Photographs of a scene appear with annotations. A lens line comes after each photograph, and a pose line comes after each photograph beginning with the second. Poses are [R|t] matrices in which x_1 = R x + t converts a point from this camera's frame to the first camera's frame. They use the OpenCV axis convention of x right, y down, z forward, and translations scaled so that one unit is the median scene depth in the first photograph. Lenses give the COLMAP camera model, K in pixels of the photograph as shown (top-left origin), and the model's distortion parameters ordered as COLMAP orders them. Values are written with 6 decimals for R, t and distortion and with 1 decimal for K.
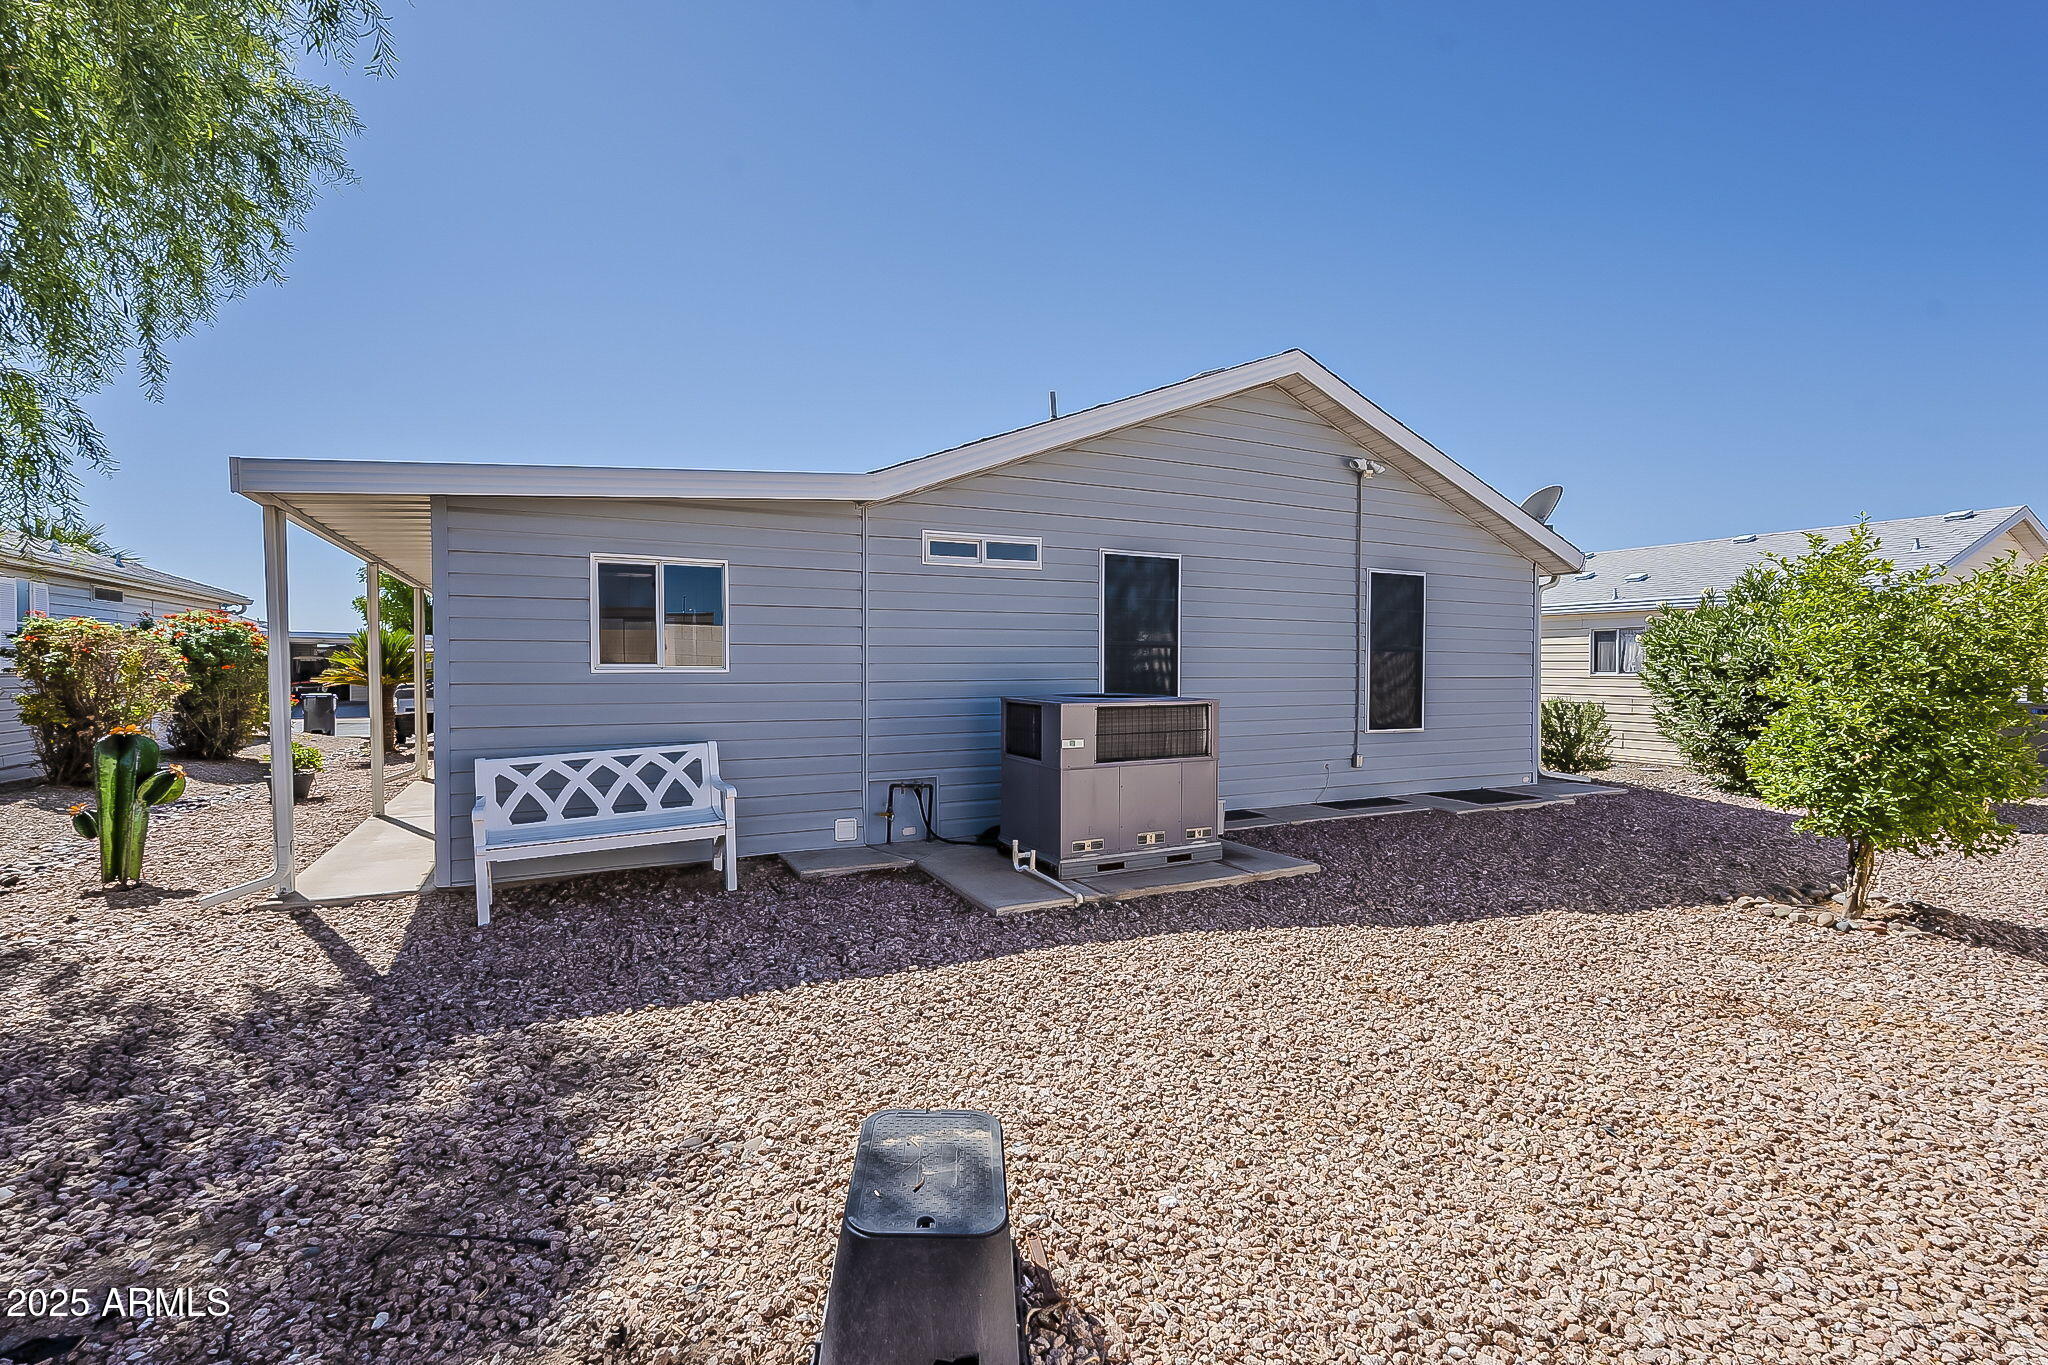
lens RADIAL K [[904.5, 0, 1021.8], [0, 904.5, 694.5], [0, 0, 1]] dist [-0.002241, -0.000293]
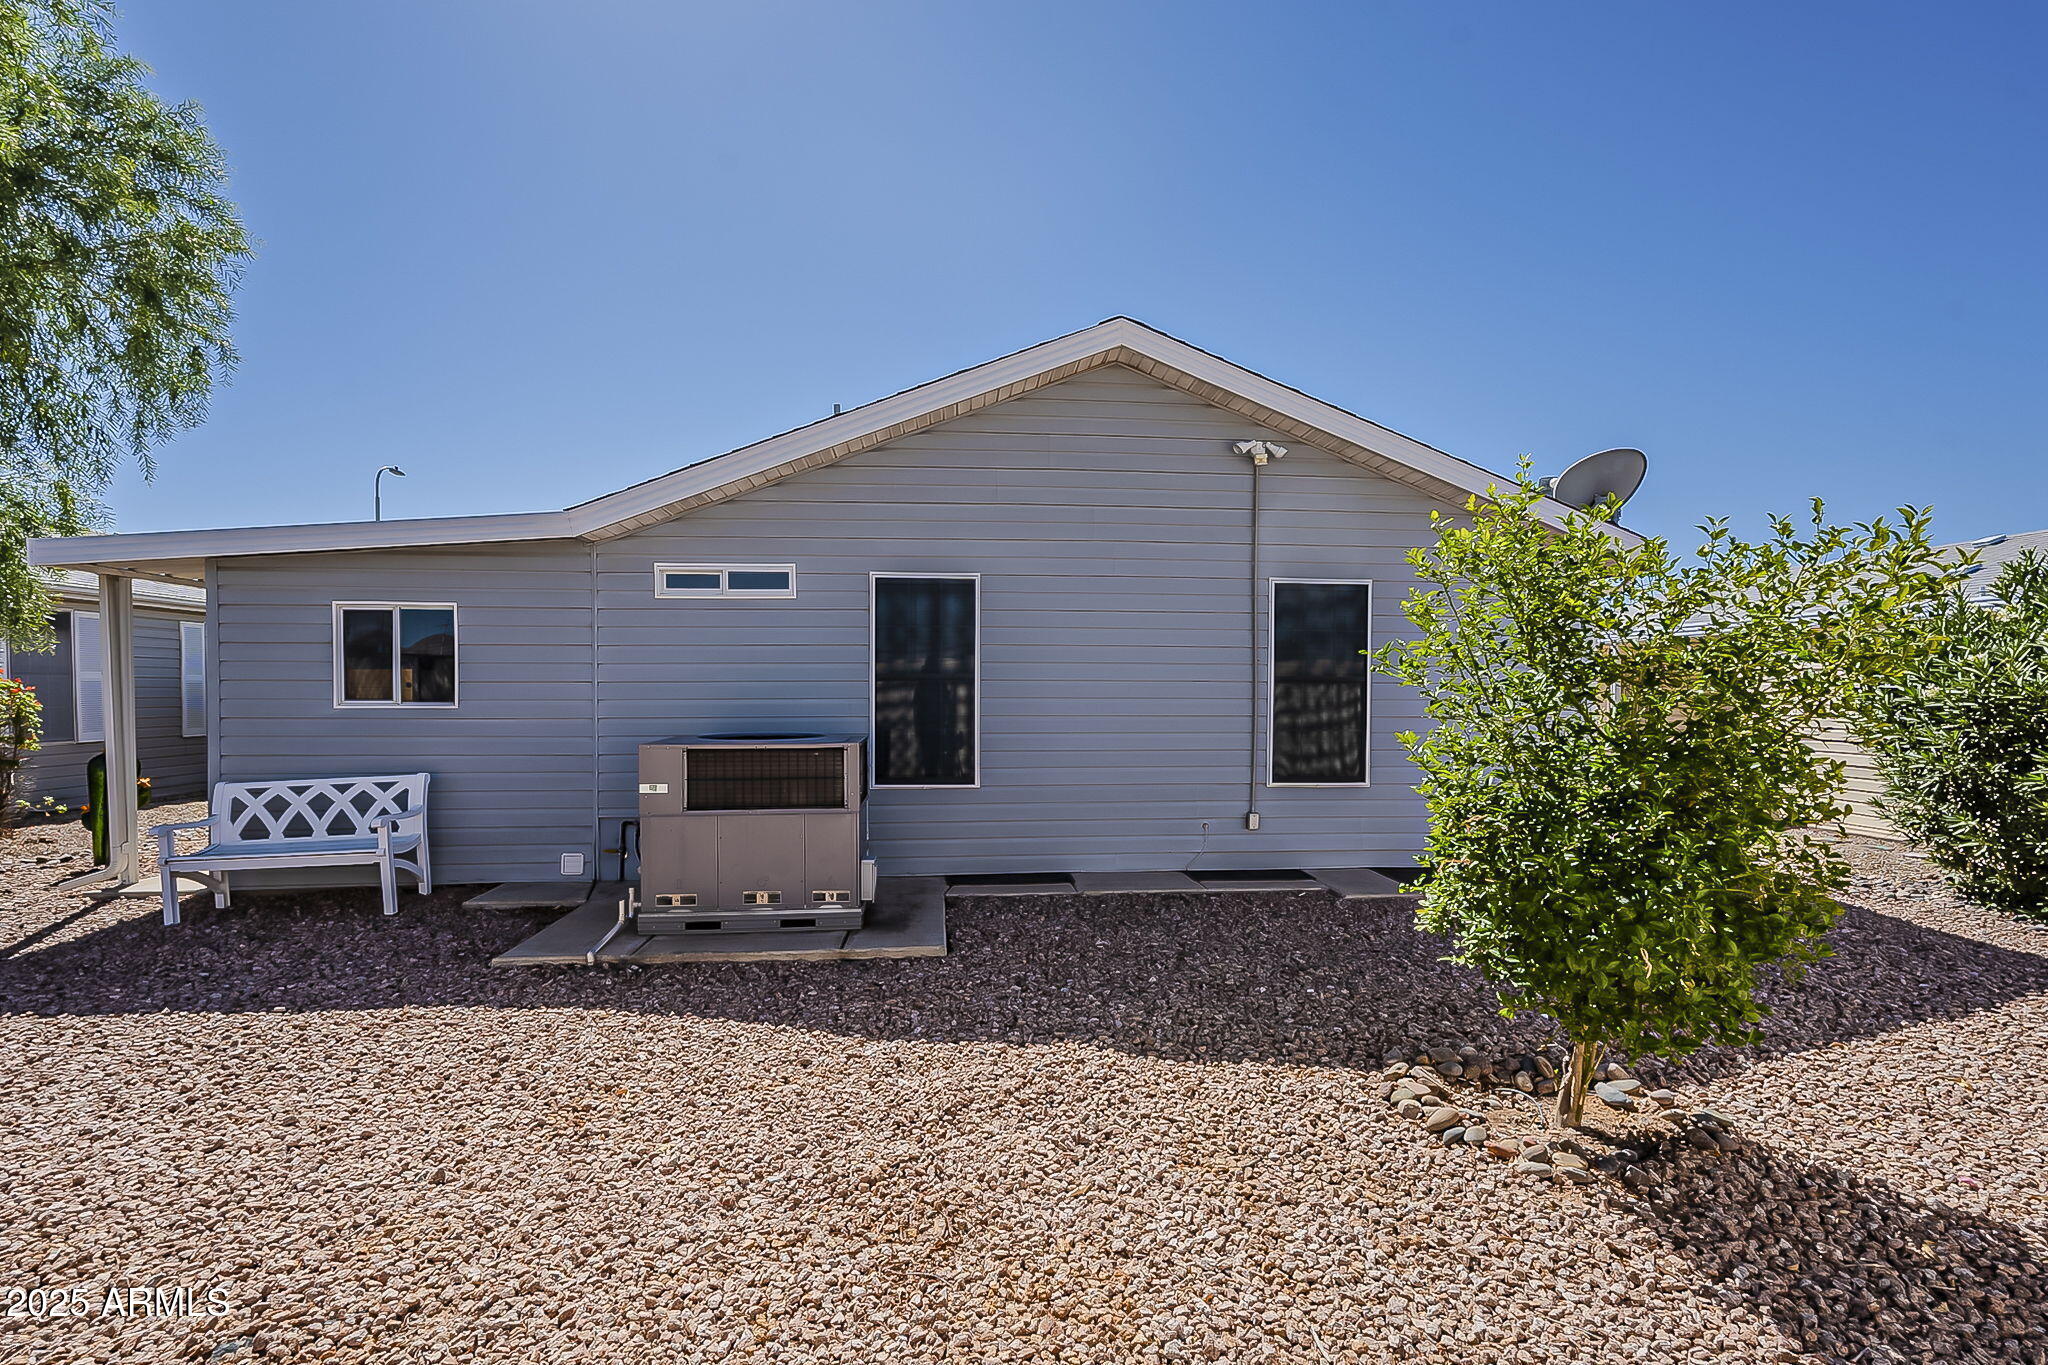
lens RADIAL K [[917.6, 0, 1027.8], [0, 917.6, 725.0], [0, 0, 1]] dist [0.001086, 0.000440]
pose [[0.927686, 0.013115, -0.373132, 0.717757], [-0.012018, 0.999914, 0.005266, -0.019154], [0.373168, -0.000401, 0.927764, 0.257695]]
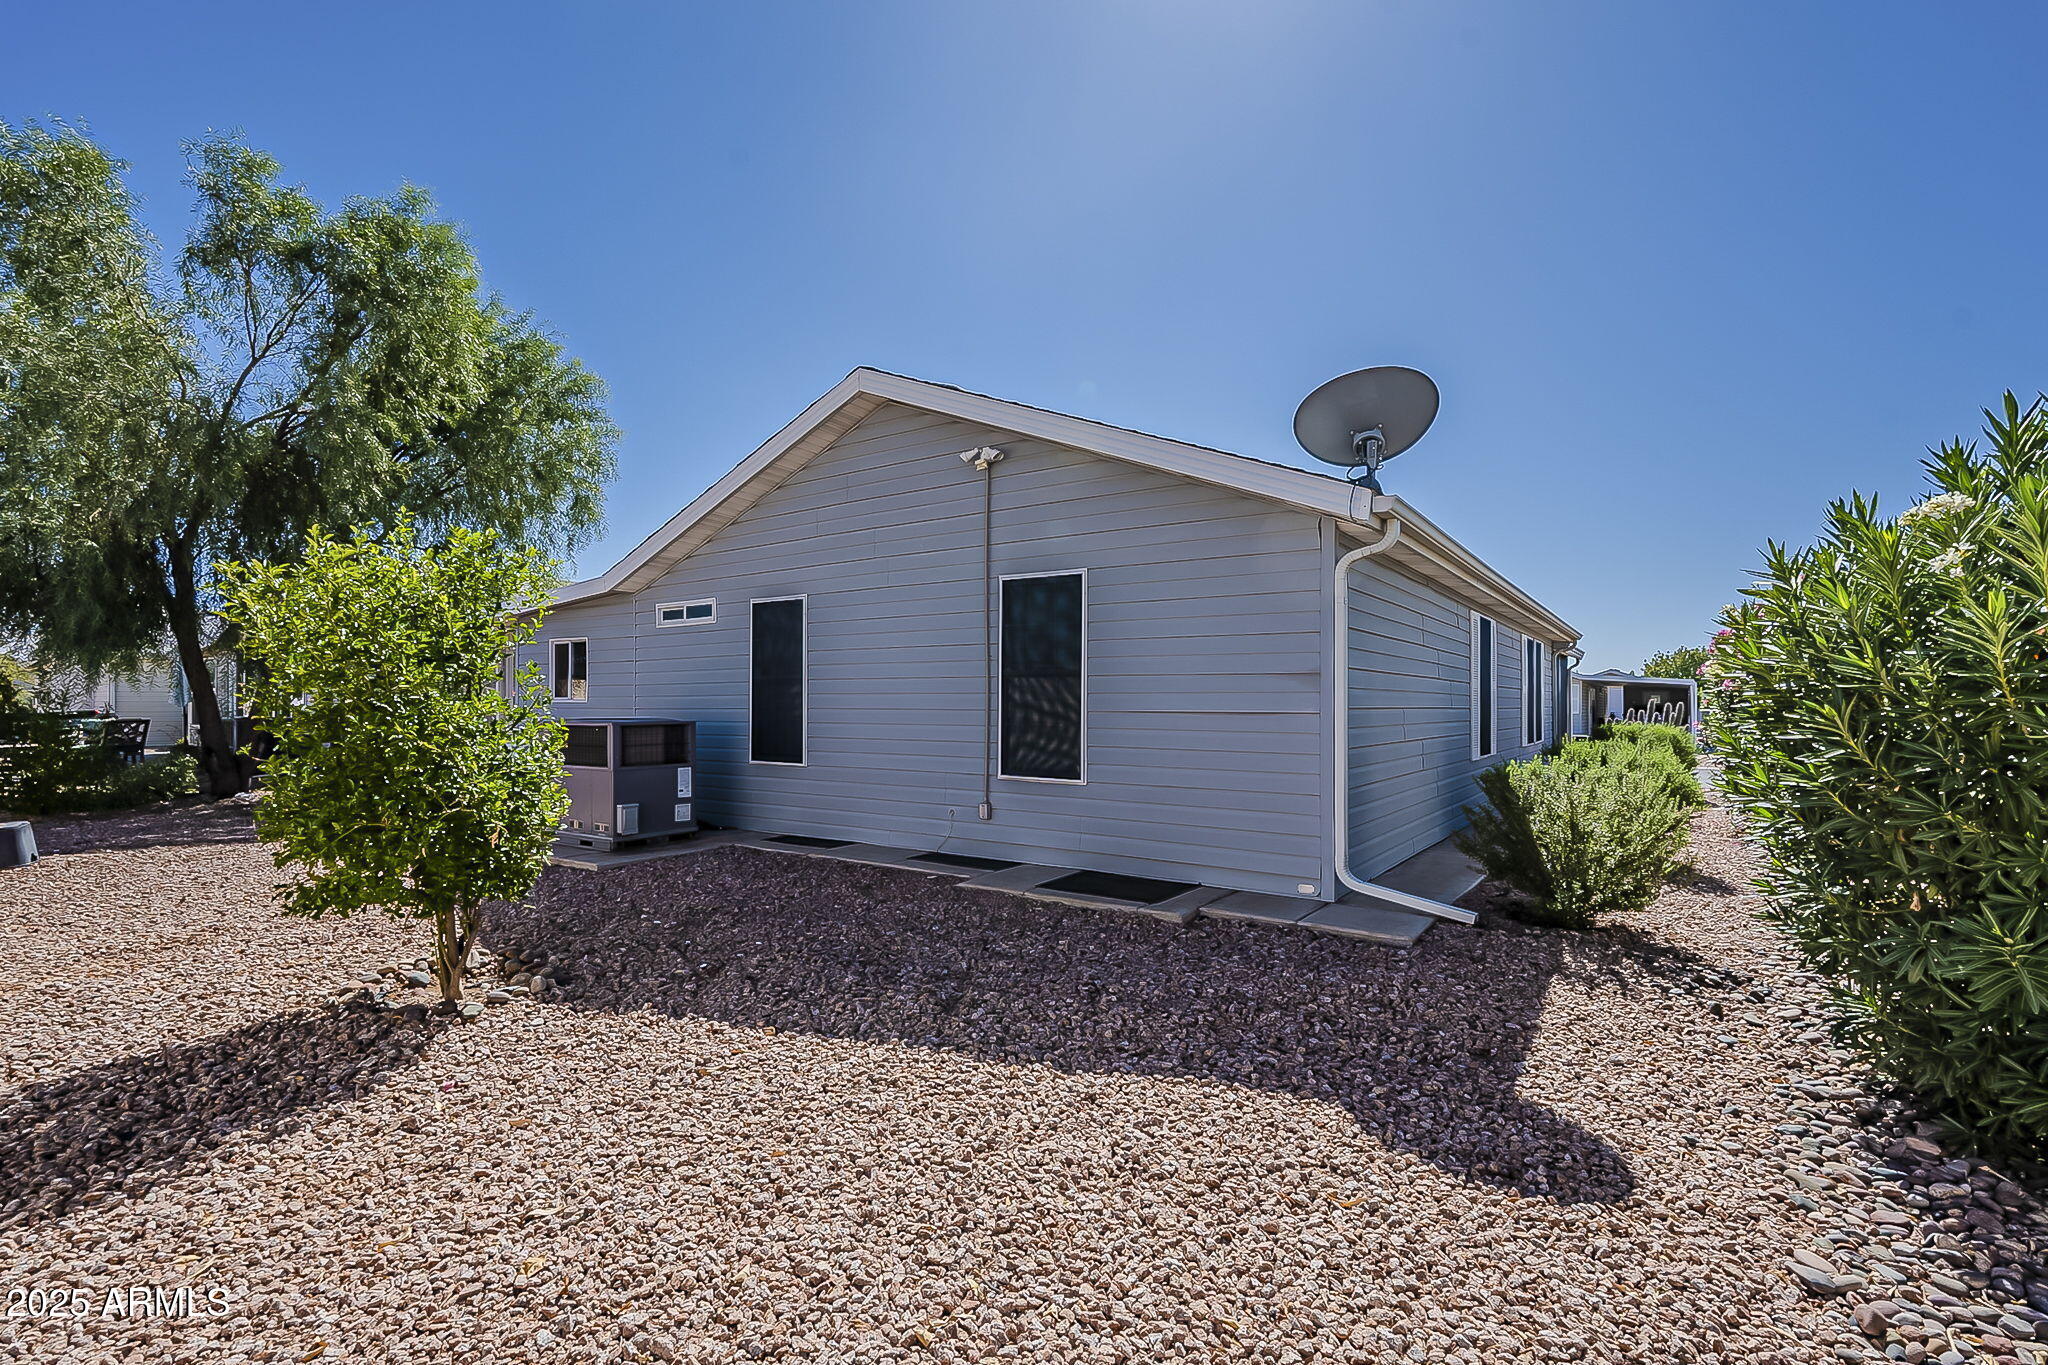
lens RADIAL K [[904.5, 0, 1021.8], [0, 904.5, 694.5], [0, 0, 1]] dist [-0.002241, -0.000293]
pose [[0.482377, -0.009064, -0.875917, 1.632258], [-0.028531, 0.999253, -0.026052, -0.017704], [0.875499, 0.037558, 0.481758, 0.921952]]
